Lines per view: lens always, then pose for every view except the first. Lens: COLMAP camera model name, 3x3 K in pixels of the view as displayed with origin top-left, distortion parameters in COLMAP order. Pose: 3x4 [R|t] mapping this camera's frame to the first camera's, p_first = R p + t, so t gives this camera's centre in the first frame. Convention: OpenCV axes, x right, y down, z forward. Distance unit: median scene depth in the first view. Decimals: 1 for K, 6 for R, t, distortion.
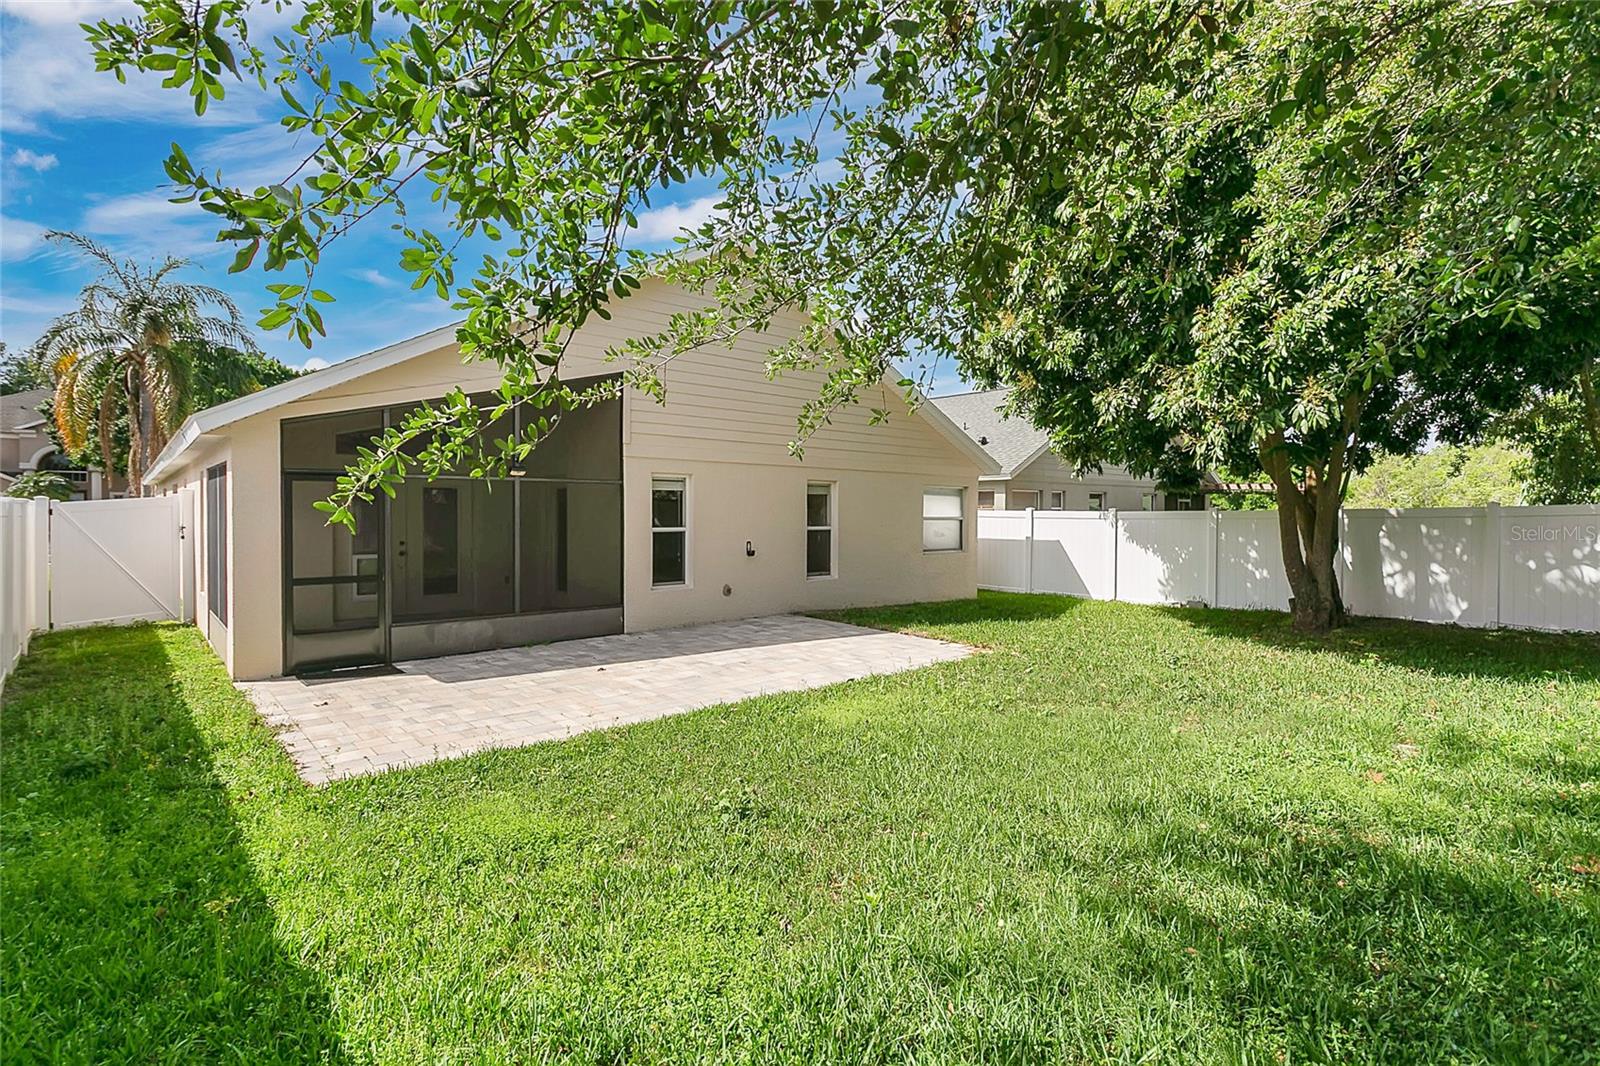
lens RADIAL K [[781.6, 0, 805.1], [0, 781.6, 526.8], [0, 0, 1]] dist [-0.000576, 0.000064]
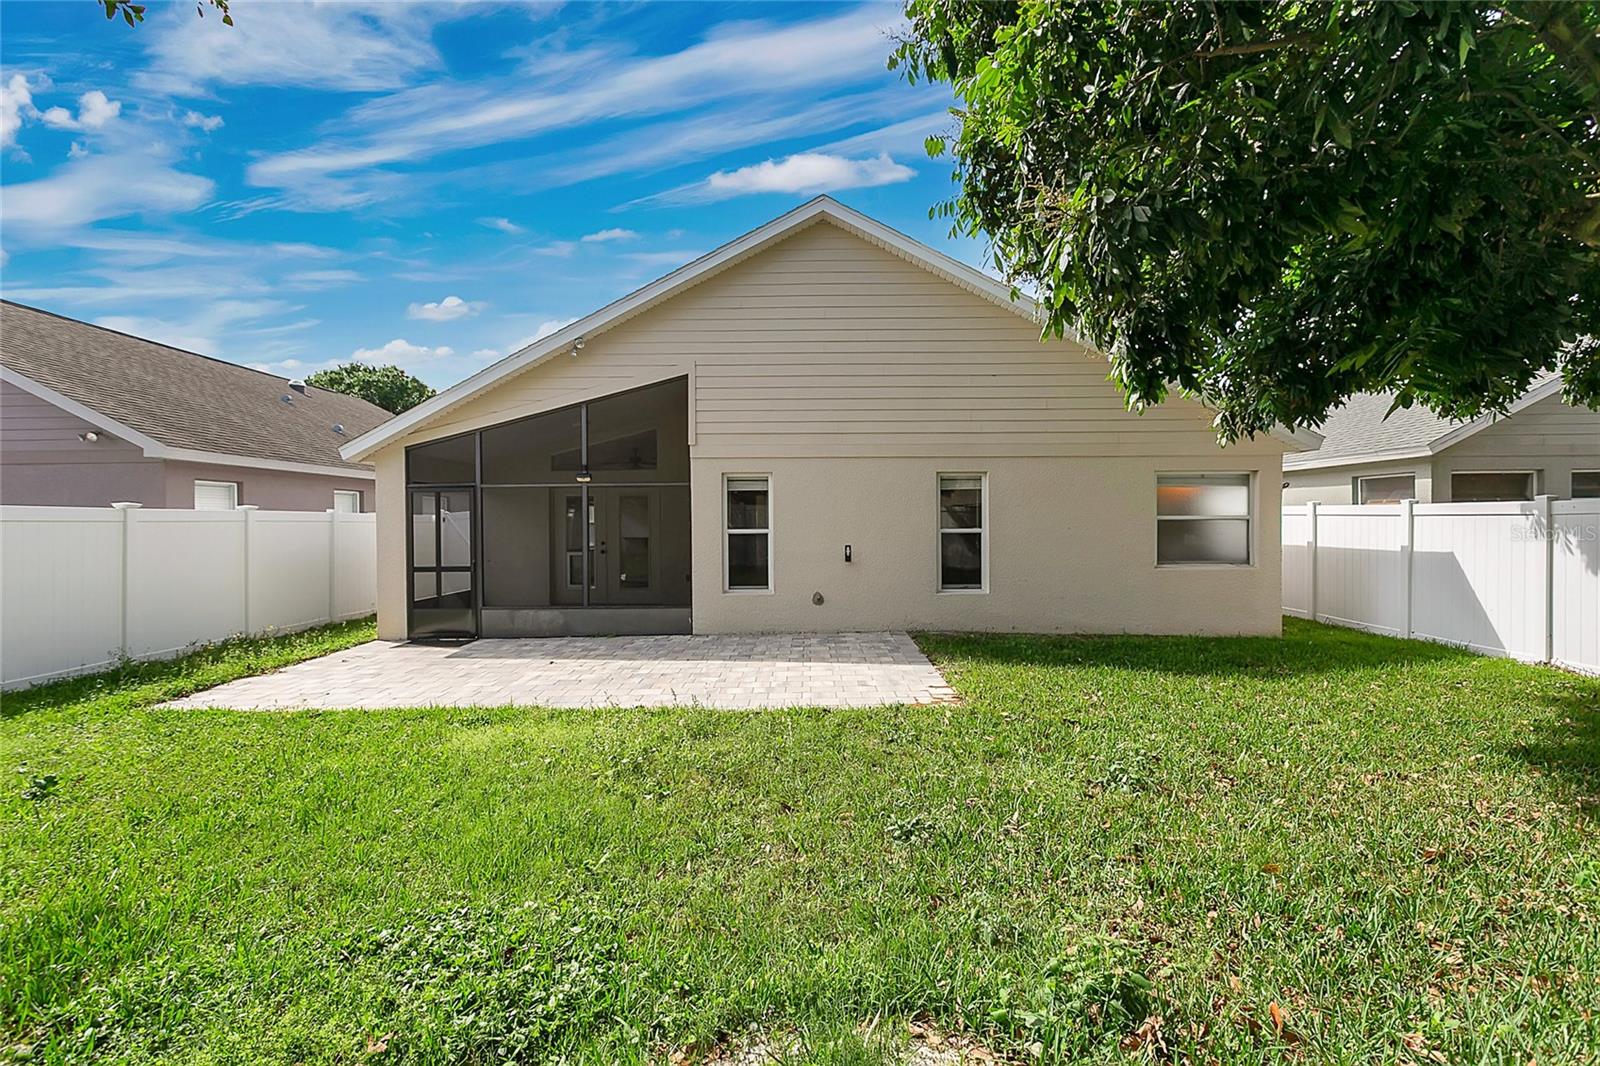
lens RADIAL K [[781.6, 0, 805.1], [0, 781.6, 526.8], [0, 0, 1]] dist [-0.000576, 0.000064]
pose [[0.740102, -0.001343, -0.672493, 0.504508], [-0.002176, 0.999988, -0.004392, 0.002116], [0.672491, 0.004714, 0.740091, 0.325062]]
